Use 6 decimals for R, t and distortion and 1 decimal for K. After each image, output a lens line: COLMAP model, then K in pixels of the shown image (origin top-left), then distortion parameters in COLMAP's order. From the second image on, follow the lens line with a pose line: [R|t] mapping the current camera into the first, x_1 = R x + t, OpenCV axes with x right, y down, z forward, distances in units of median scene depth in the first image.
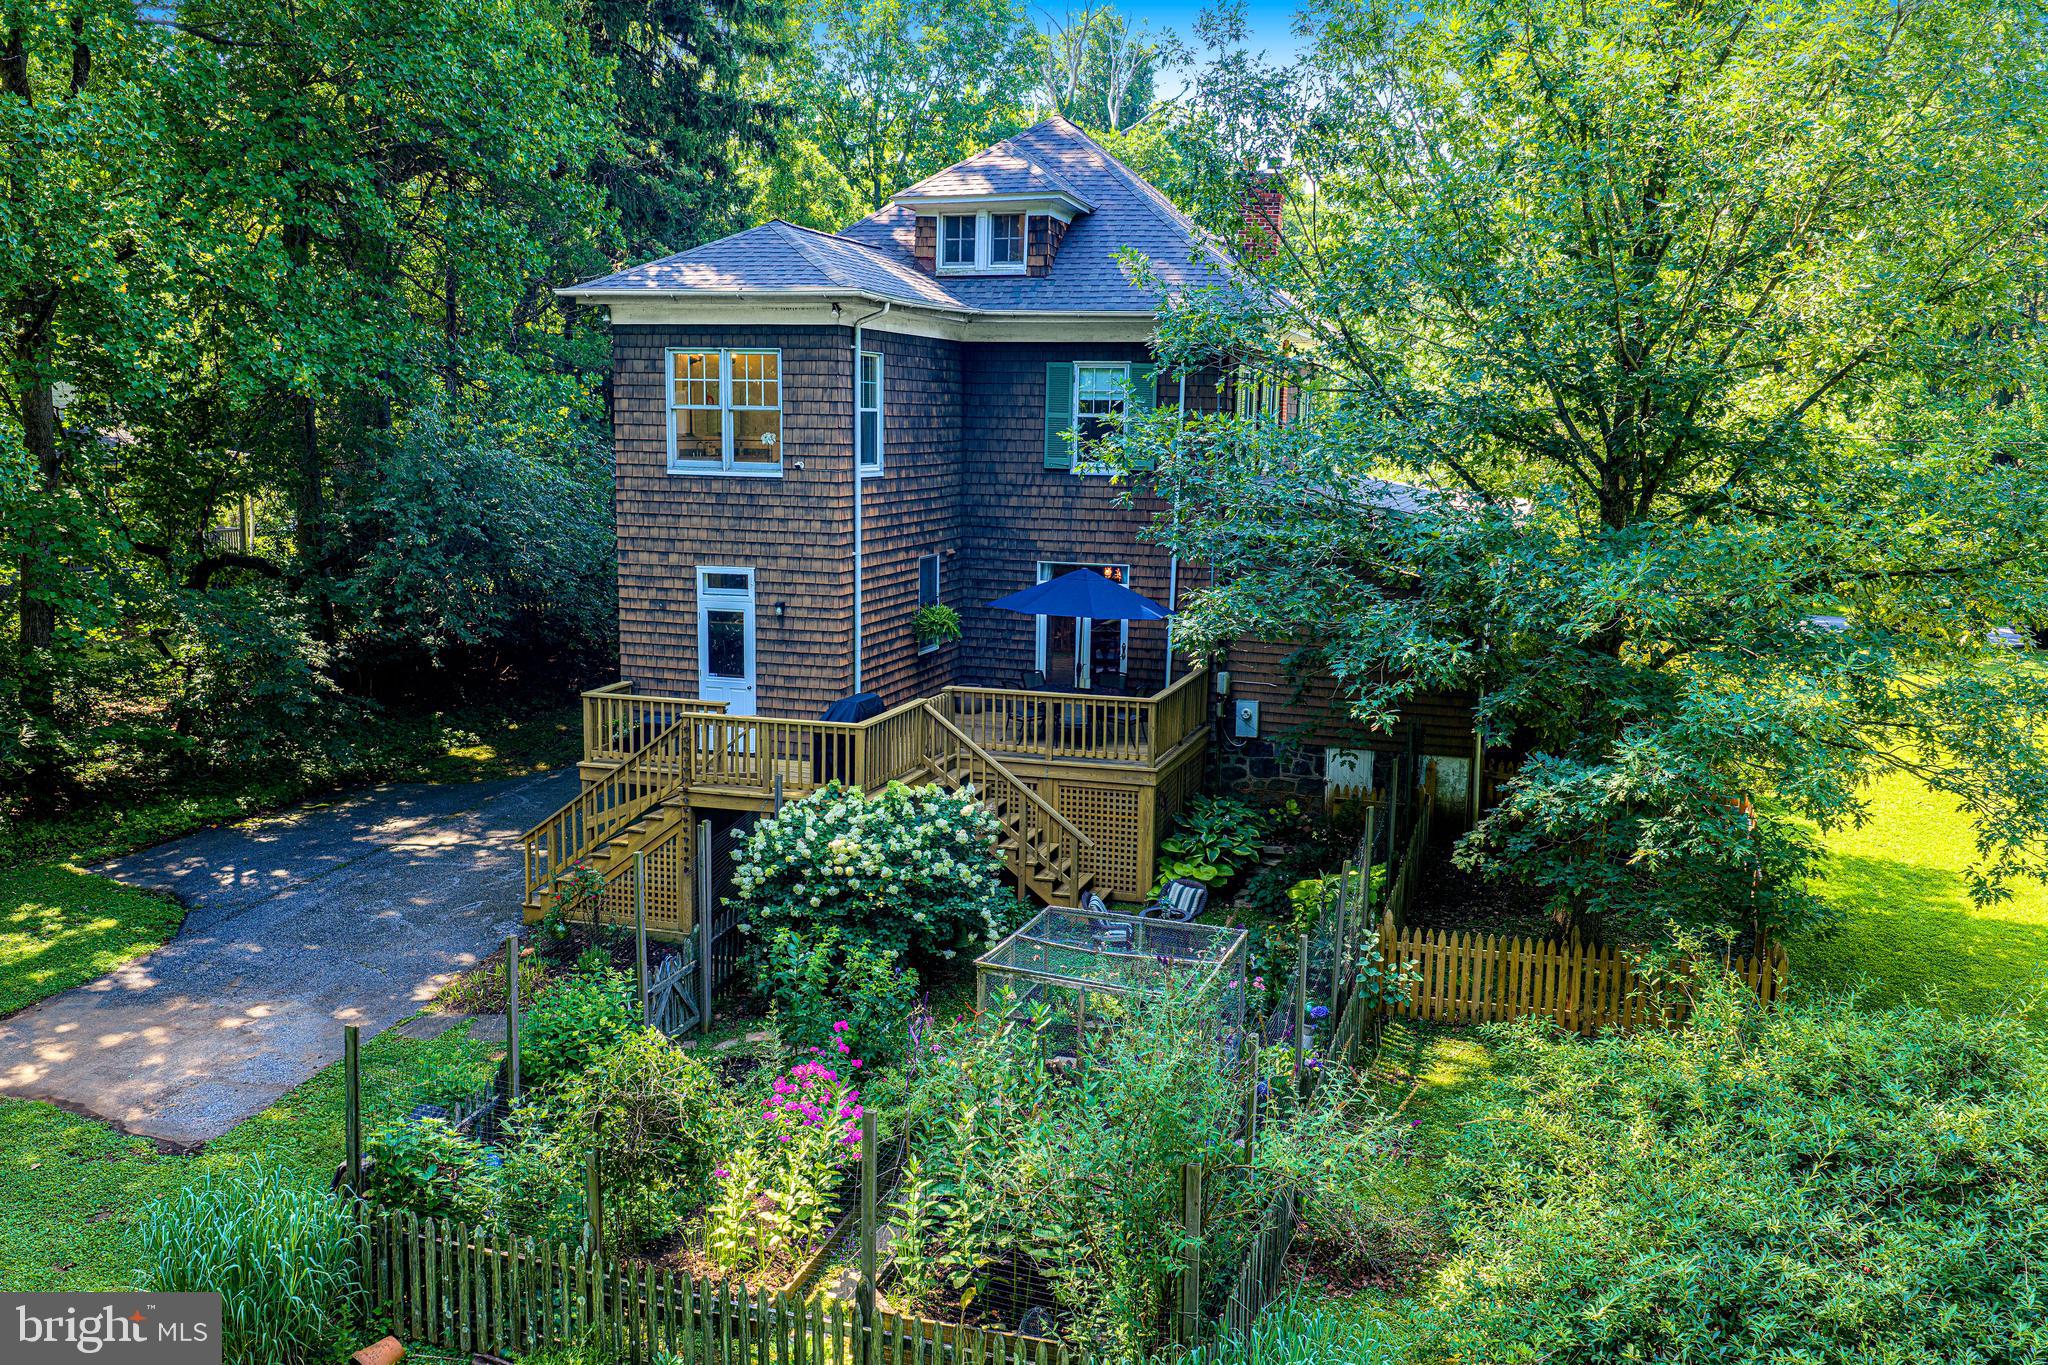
lens RADIAL K [[1680.8, 0, 1028.8], [0, 1680.8, 726.0], [0, 0, 1]] dist [0.004097, -0.019310]
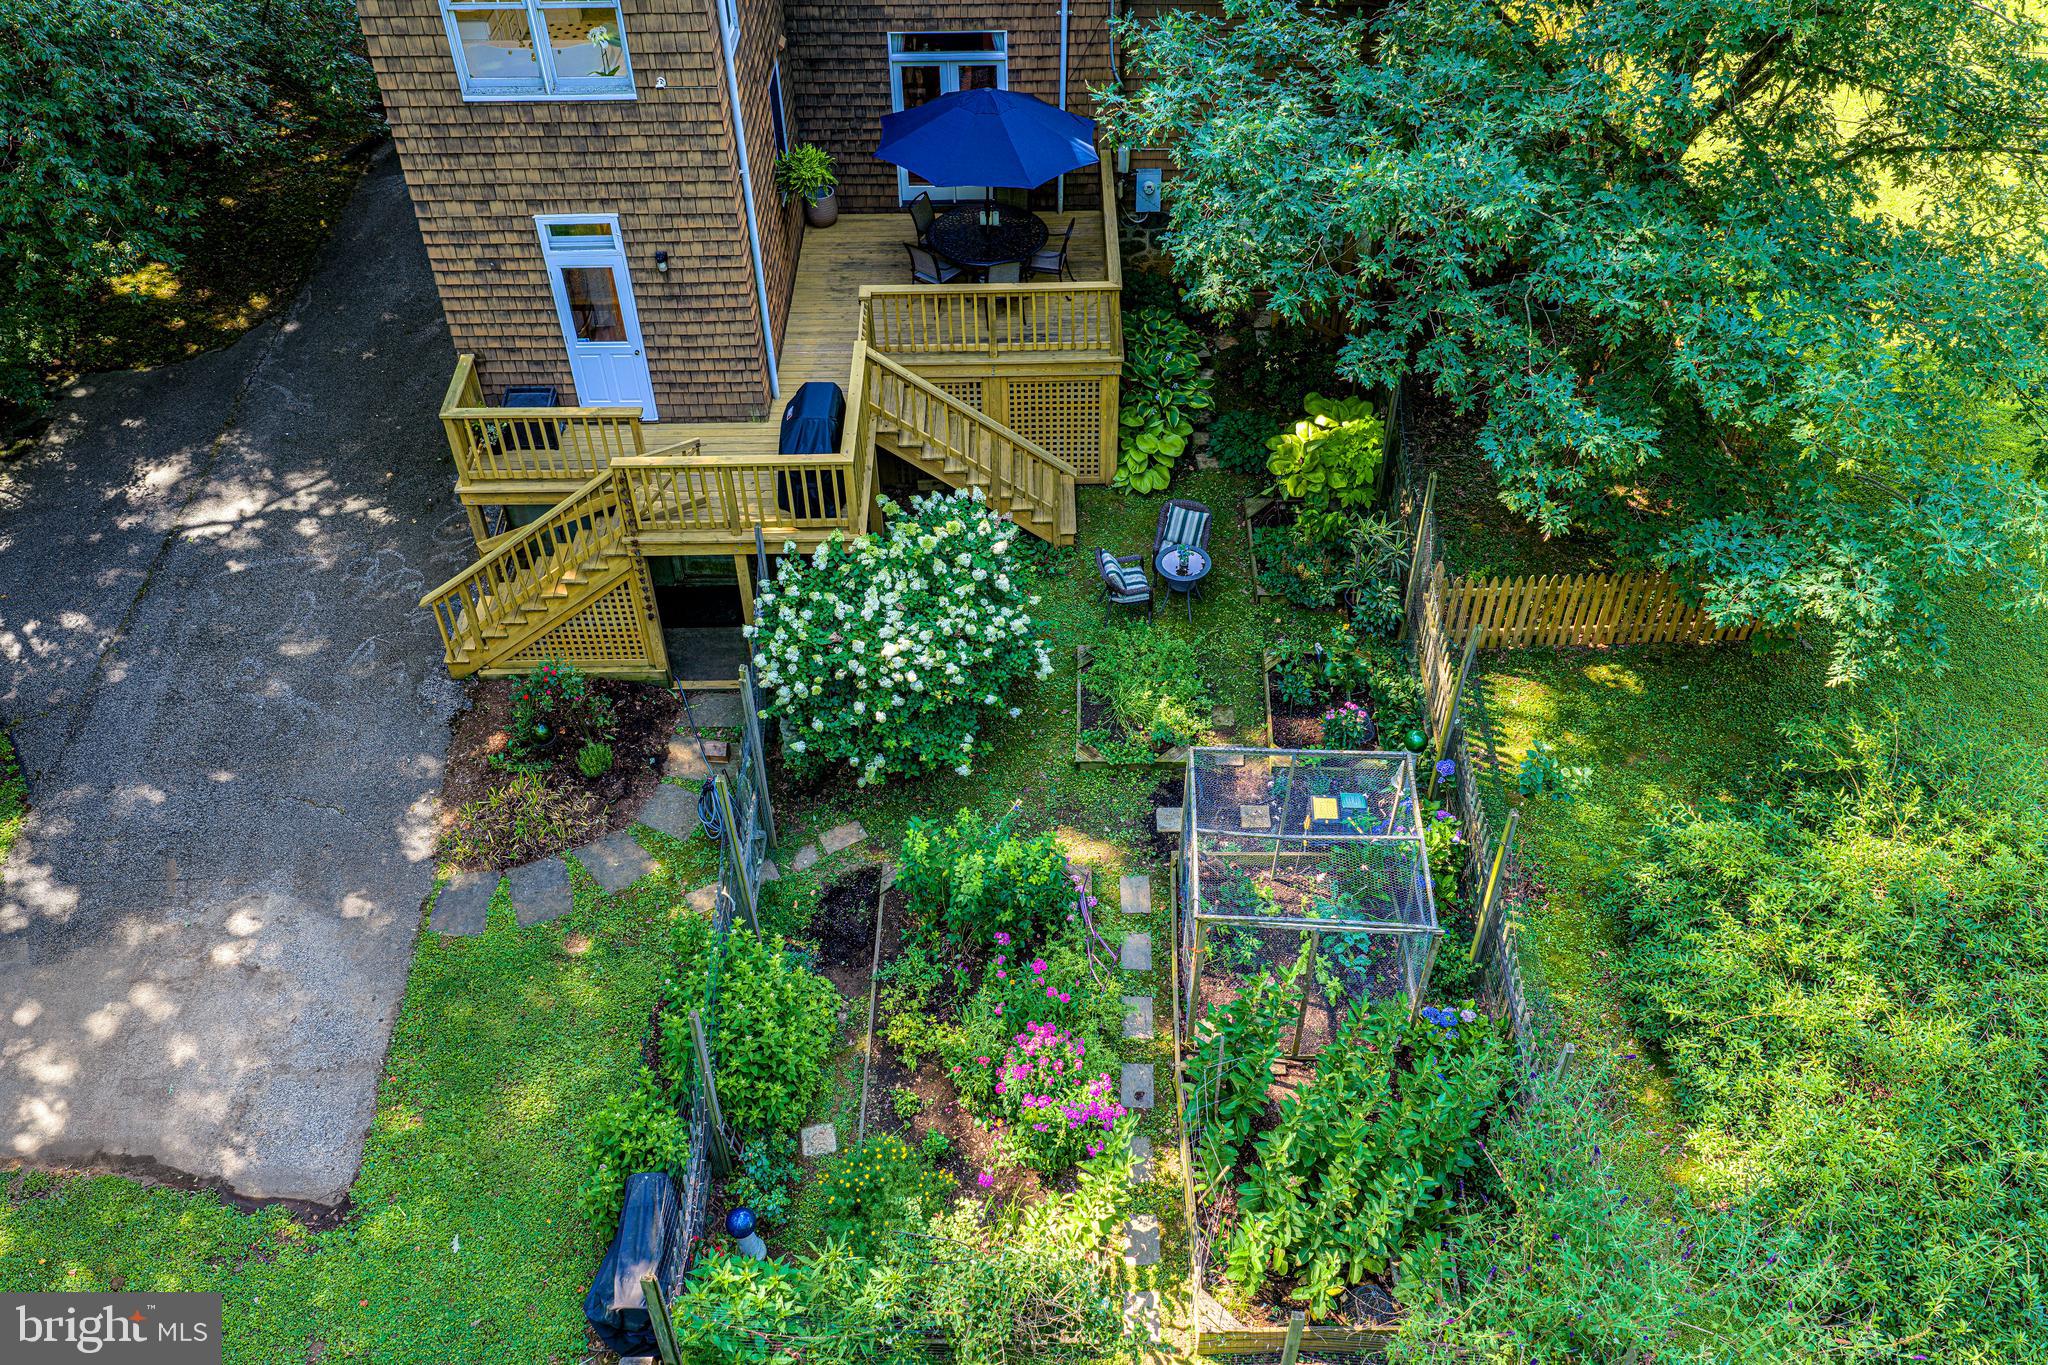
lens RADIAL K [[1628.6, 0, 1023.2], [0, 1628.6, 713.0], [0, 0, 1]] dist [0.002633, 0.005994]
pose [[0.956876, -0.227519, 0.180620, -0.171847], [0.088841, 0.821168, 0.563729, -0.309844], [-0.276578, -0.523373, 0.805969, 0.228785]]
